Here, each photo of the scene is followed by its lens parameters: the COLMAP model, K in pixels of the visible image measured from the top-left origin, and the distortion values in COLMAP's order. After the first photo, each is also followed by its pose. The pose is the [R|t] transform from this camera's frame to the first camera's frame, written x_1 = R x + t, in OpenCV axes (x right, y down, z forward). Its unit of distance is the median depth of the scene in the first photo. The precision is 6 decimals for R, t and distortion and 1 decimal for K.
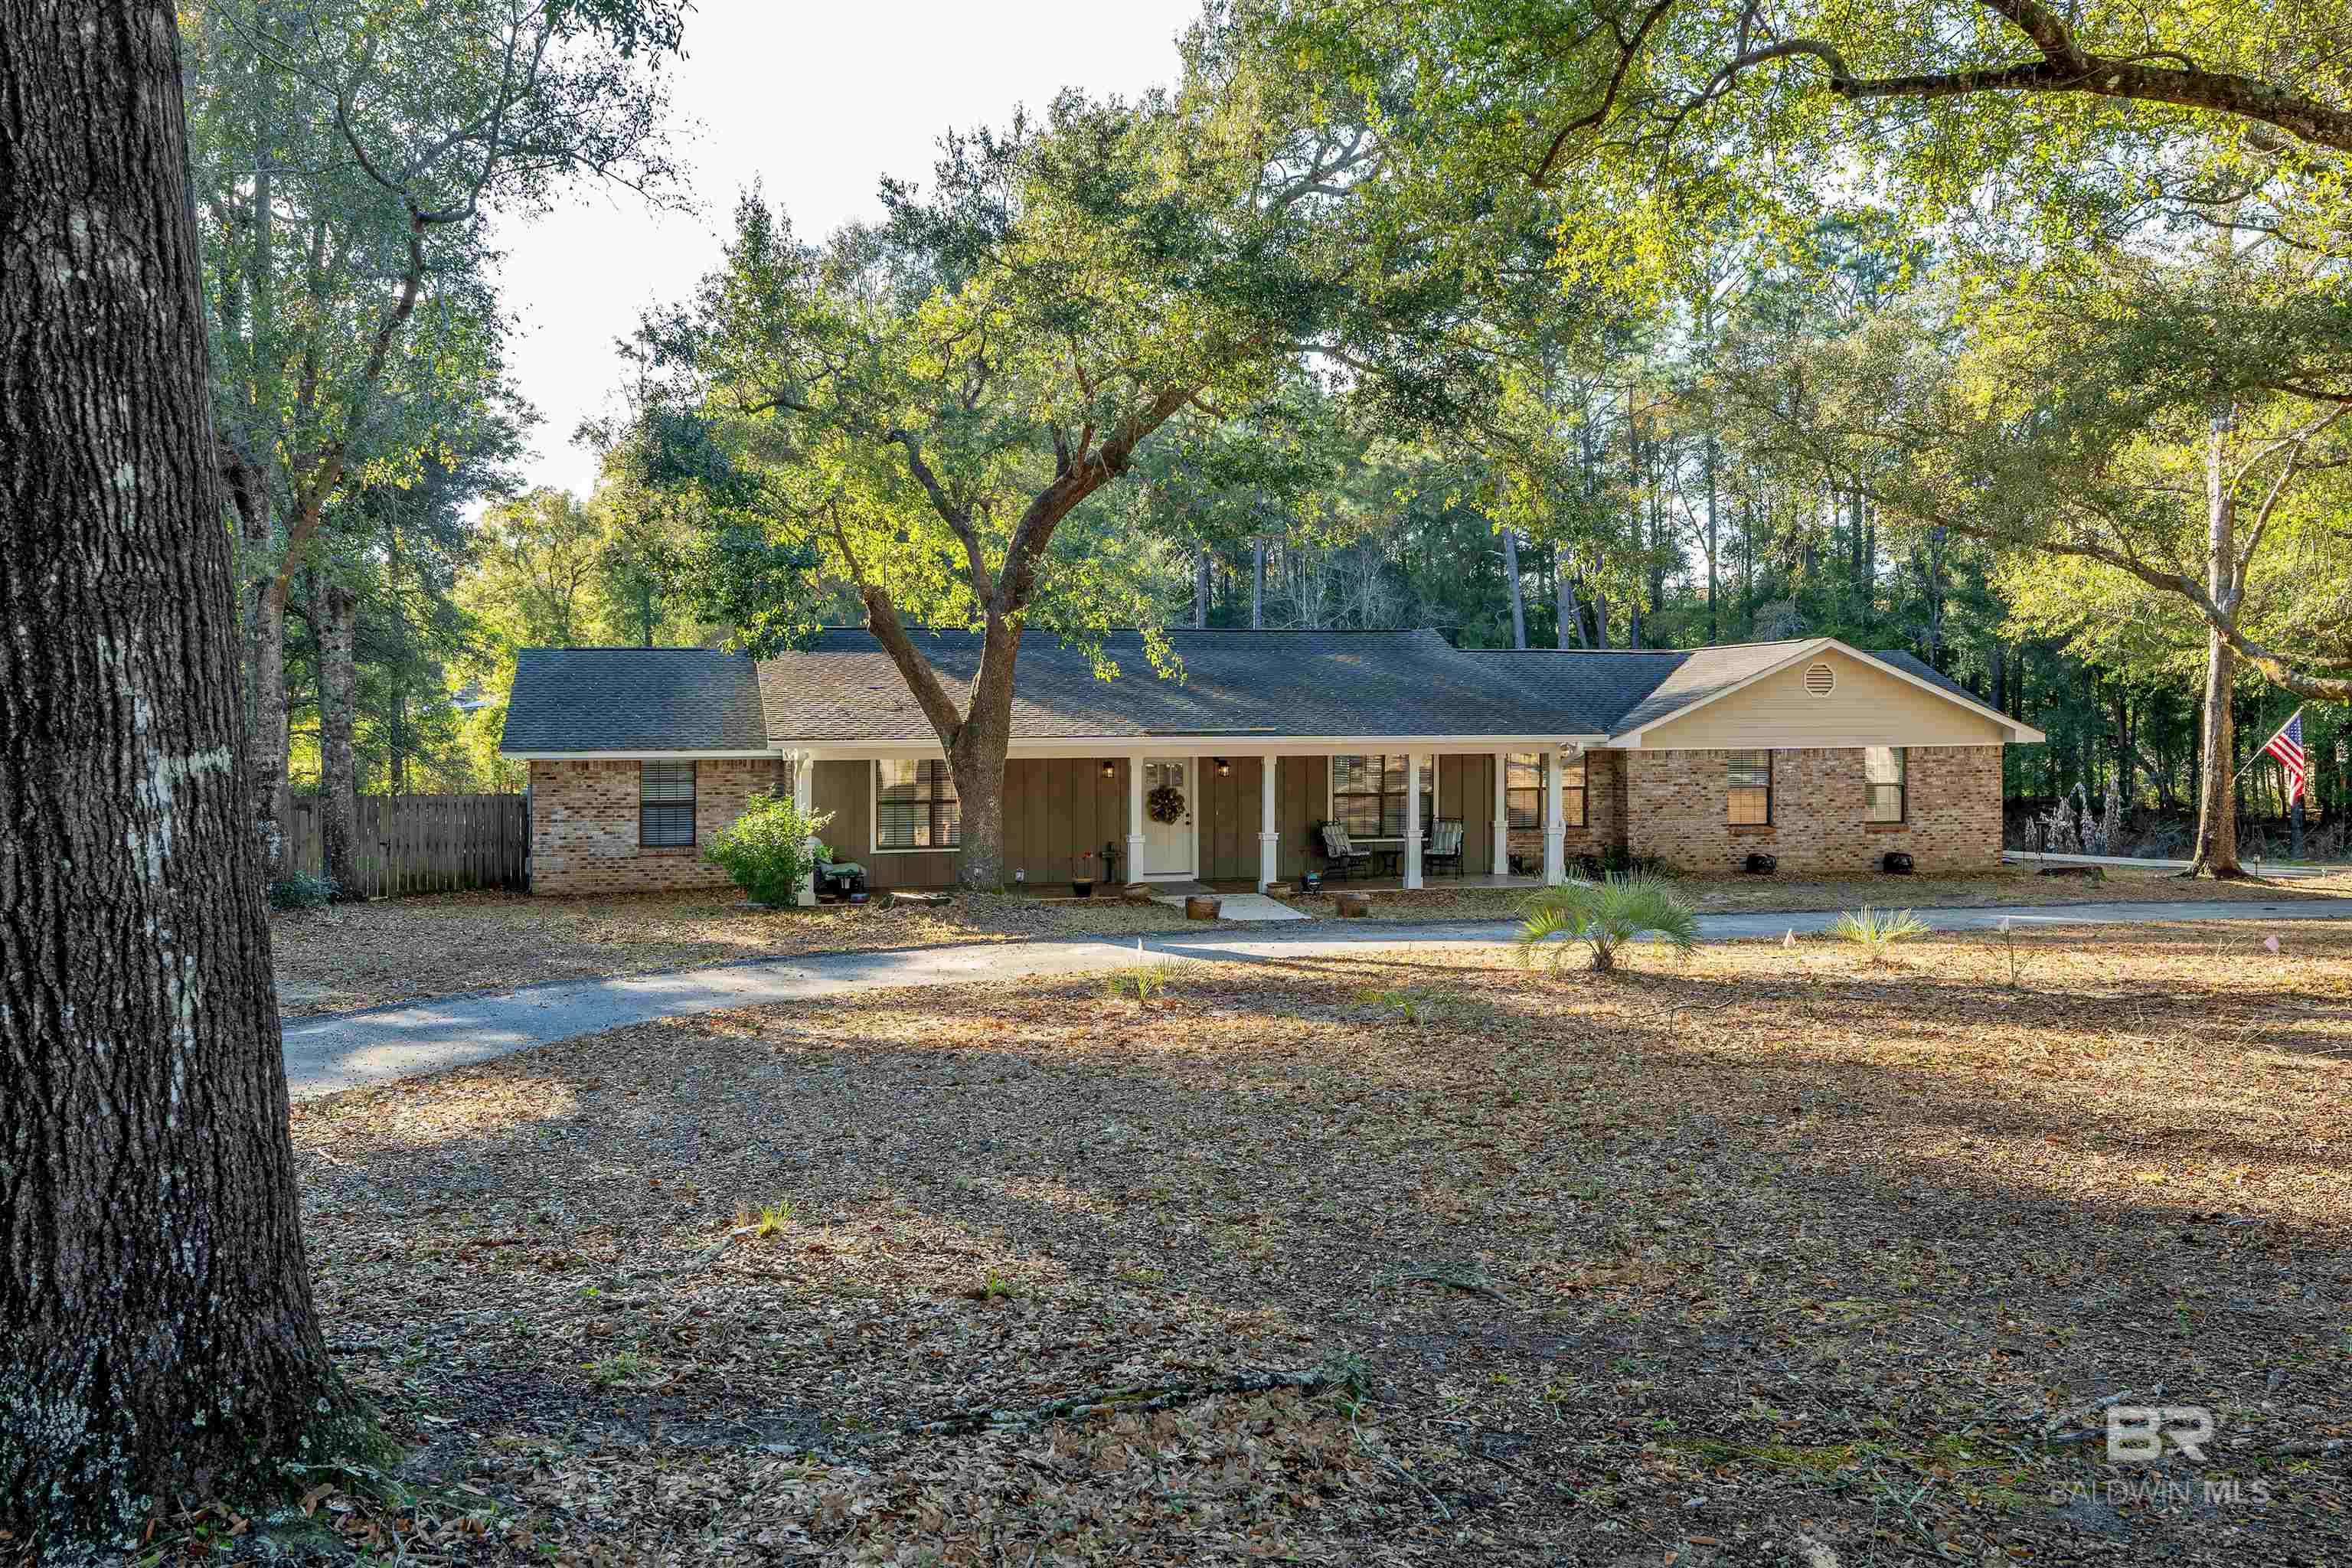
lens RADIAL K [[2023.2, 0, 1175.6], [0, 2023.2, 712.7], [0, 0, 1]] dist [0.005129, -0.000298]
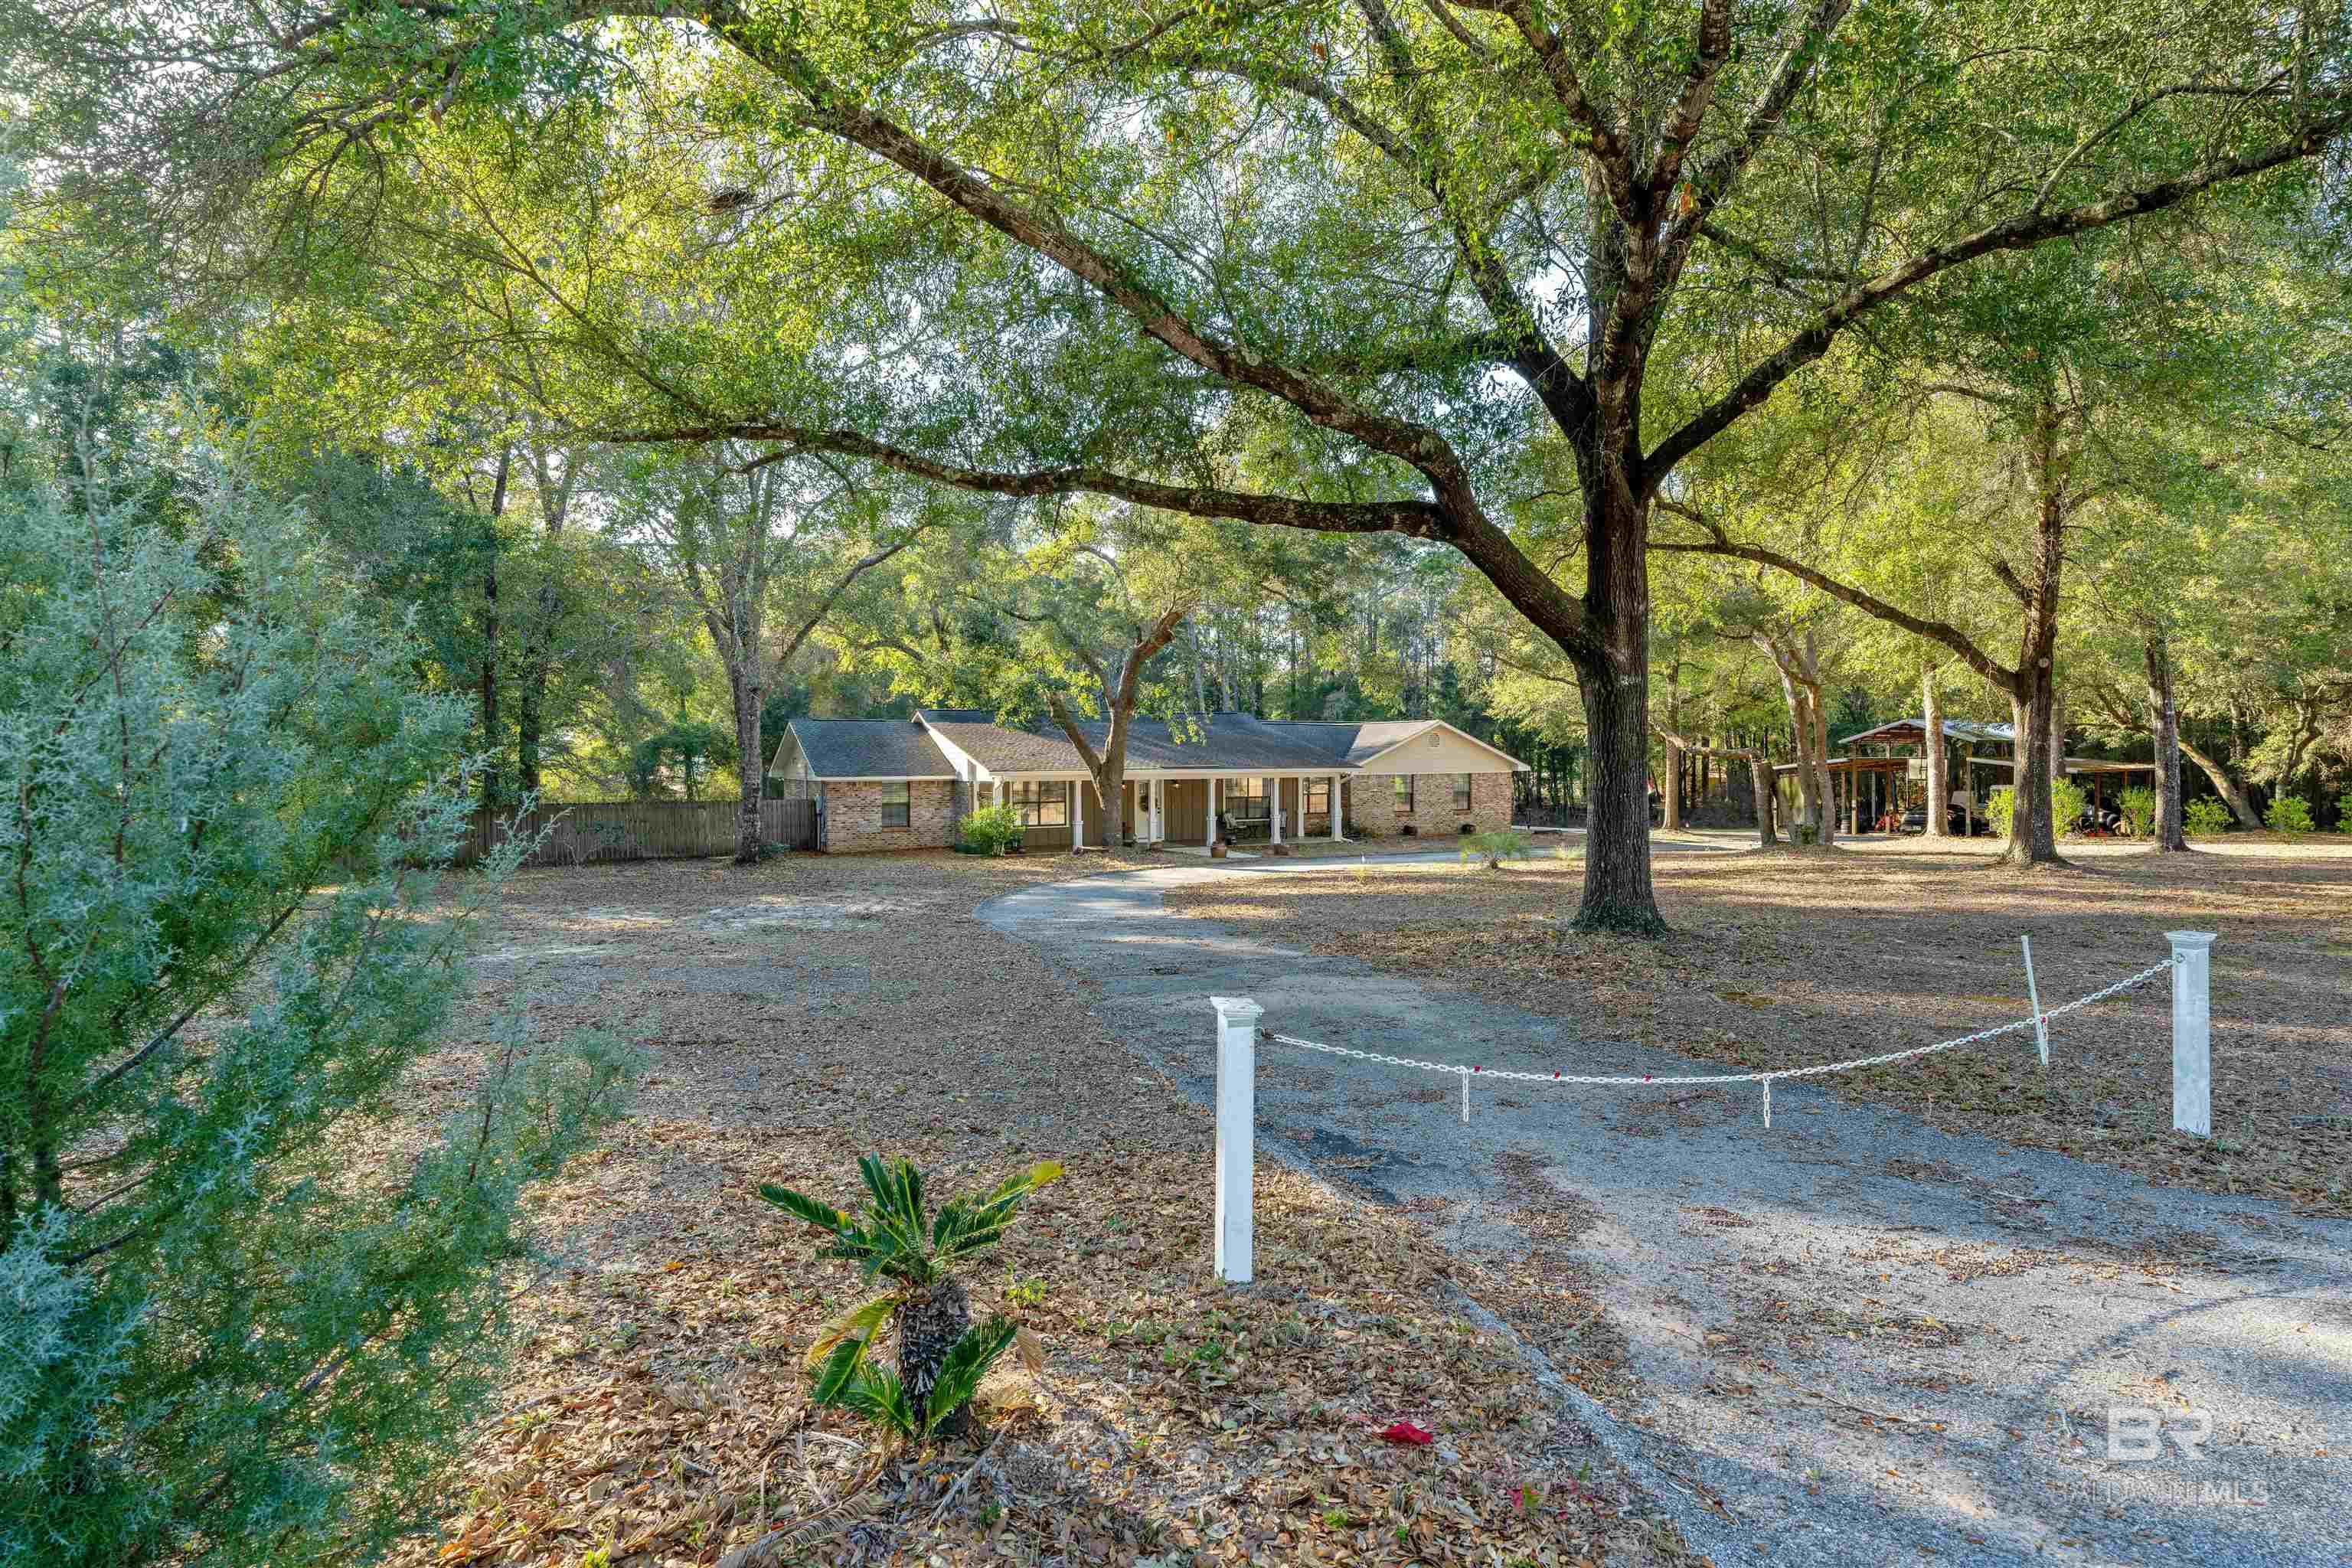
lens RADIAL K [[1272.9, 0, 1183.2], [0, 1272.9, 769.5], [0, 0, 1]] dist [-0.002829, -0.000448]
pose [[0.970442, 0.000283, 0.241334, -0.278351], [-0.004720, 0.999830, 0.017808, -0.009756], [-0.241288, -0.018420, 0.970279, -0.217989]]
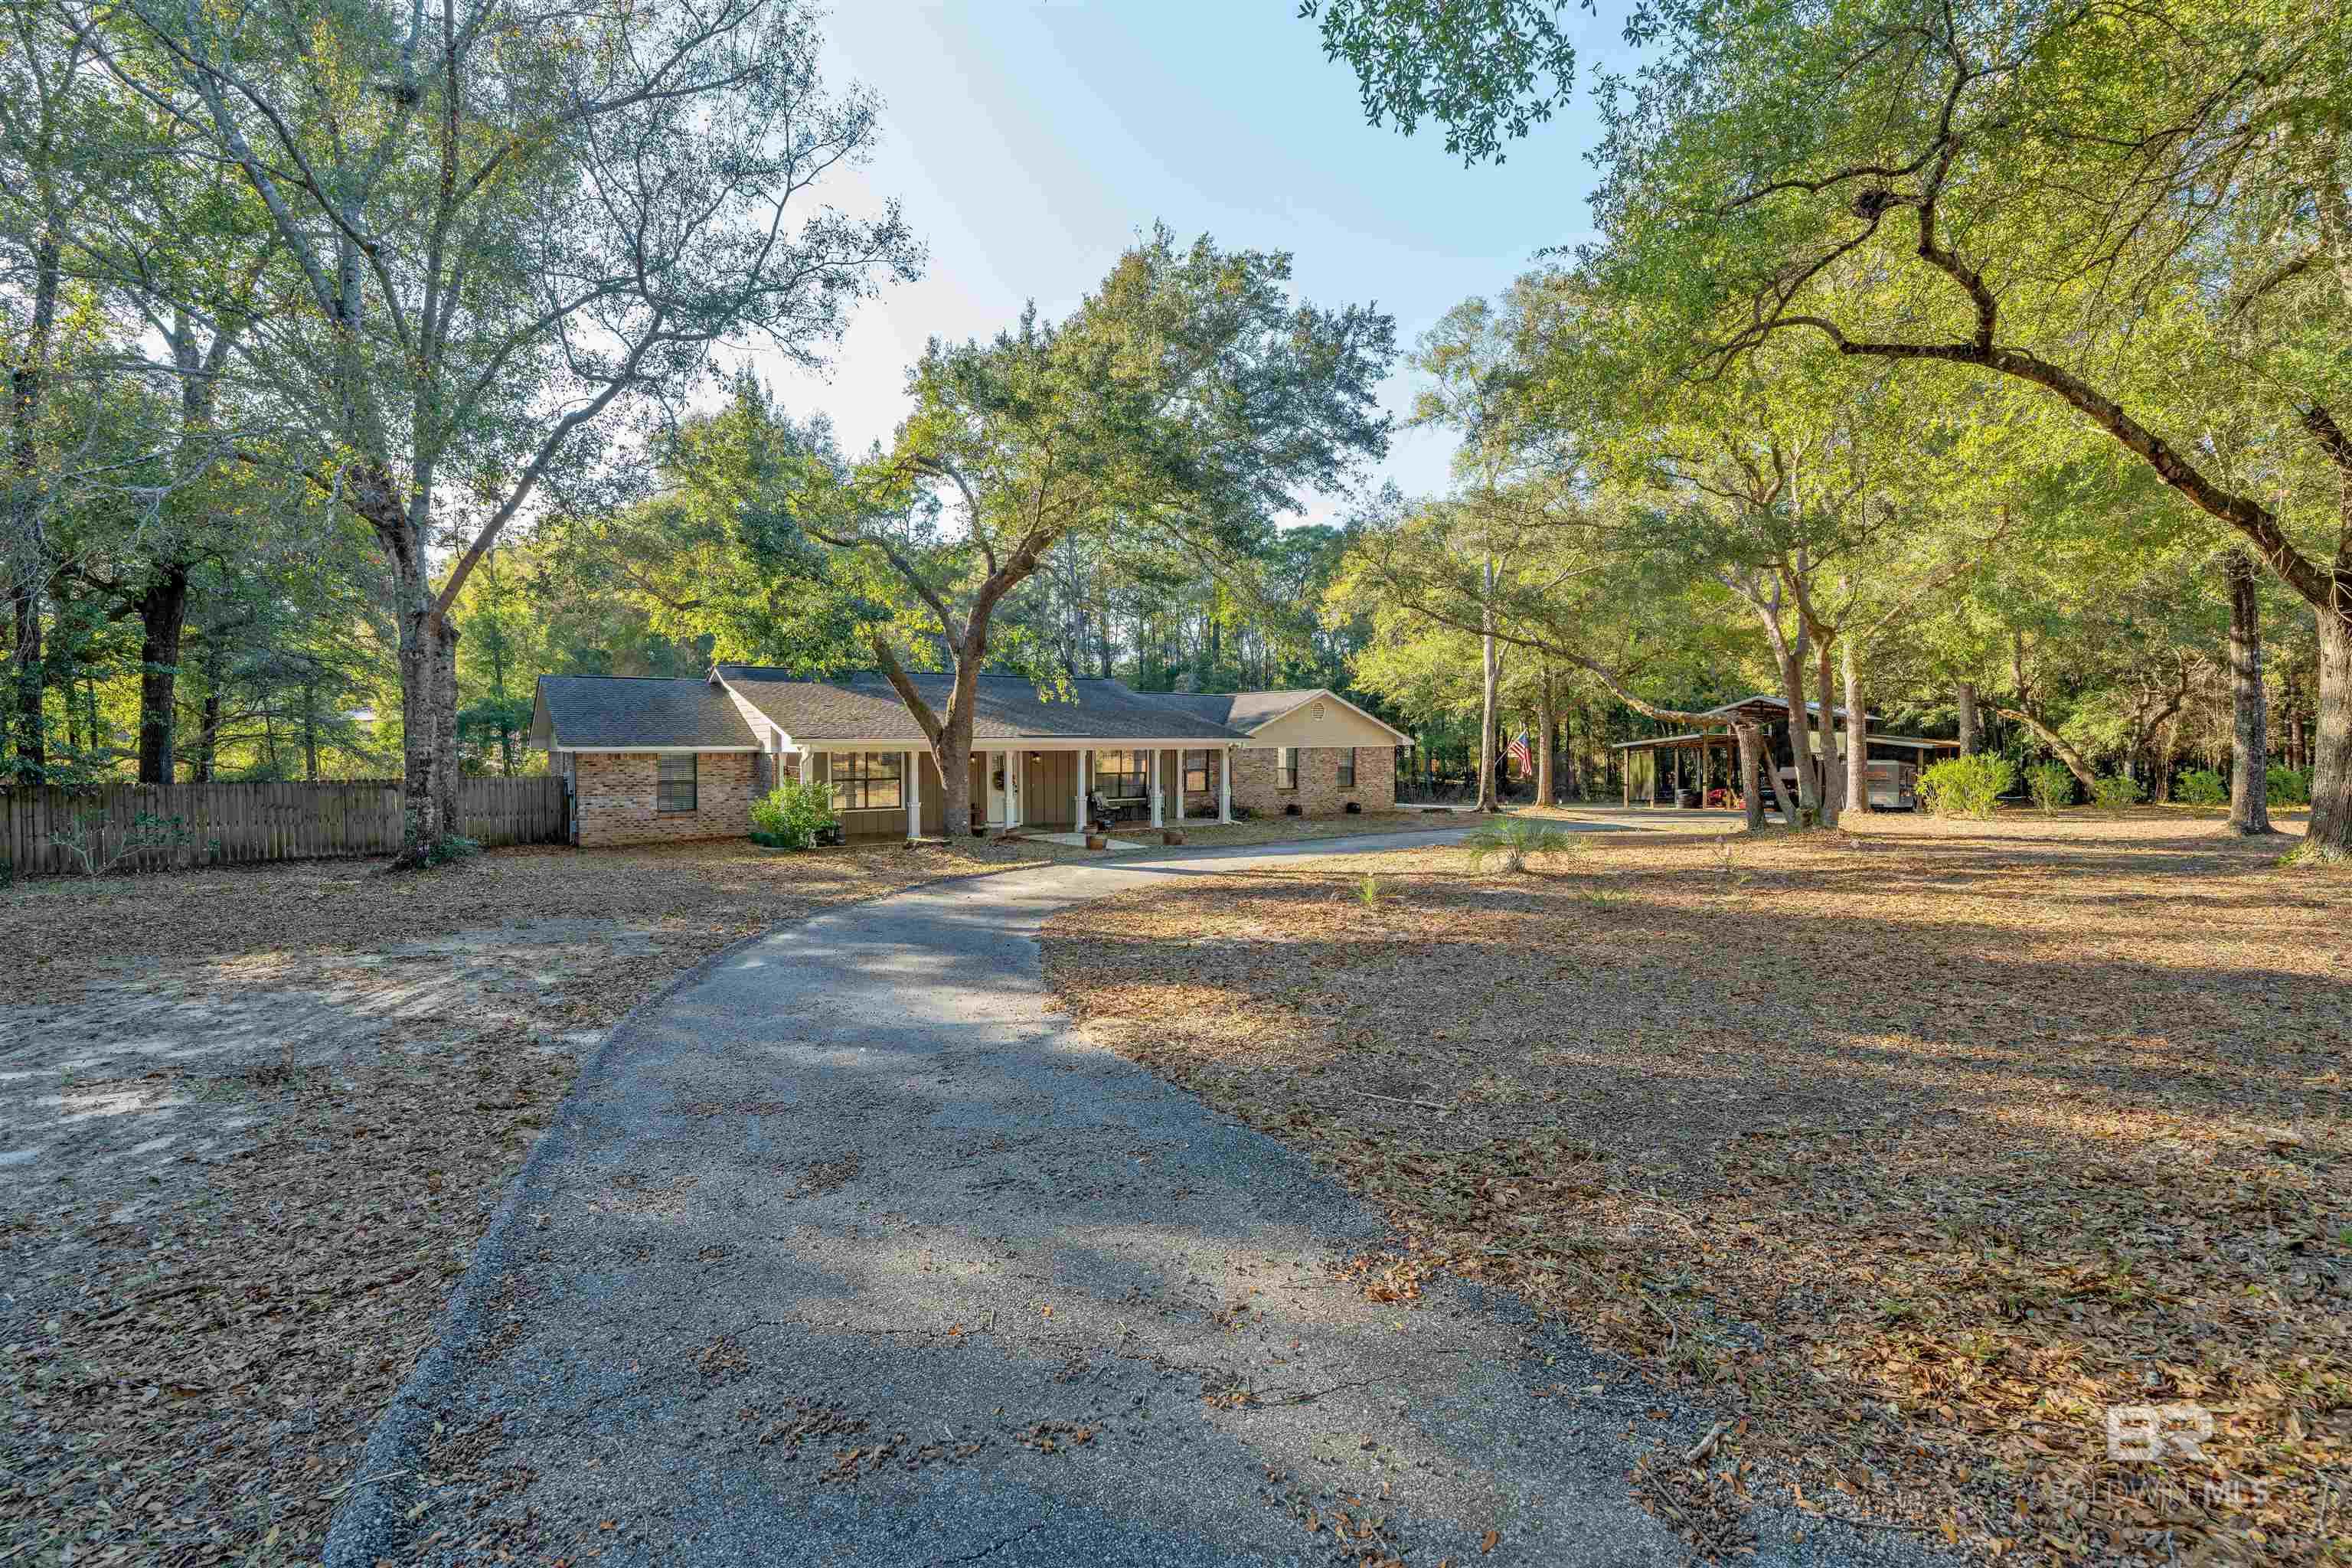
lens RADIAL K [[1090.1, 0, 1176.0], [0, 1090.1, 784.0], [0, 0, 1]] dist [-0.000243, -0.000029]
pose [[0.929885, -0.009919, 0.367716, -0.205704], [-0.007622, 0.998902, 0.046220, 0.006638], [-0.367770, -0.045782, 0.928789, 0.127584]]
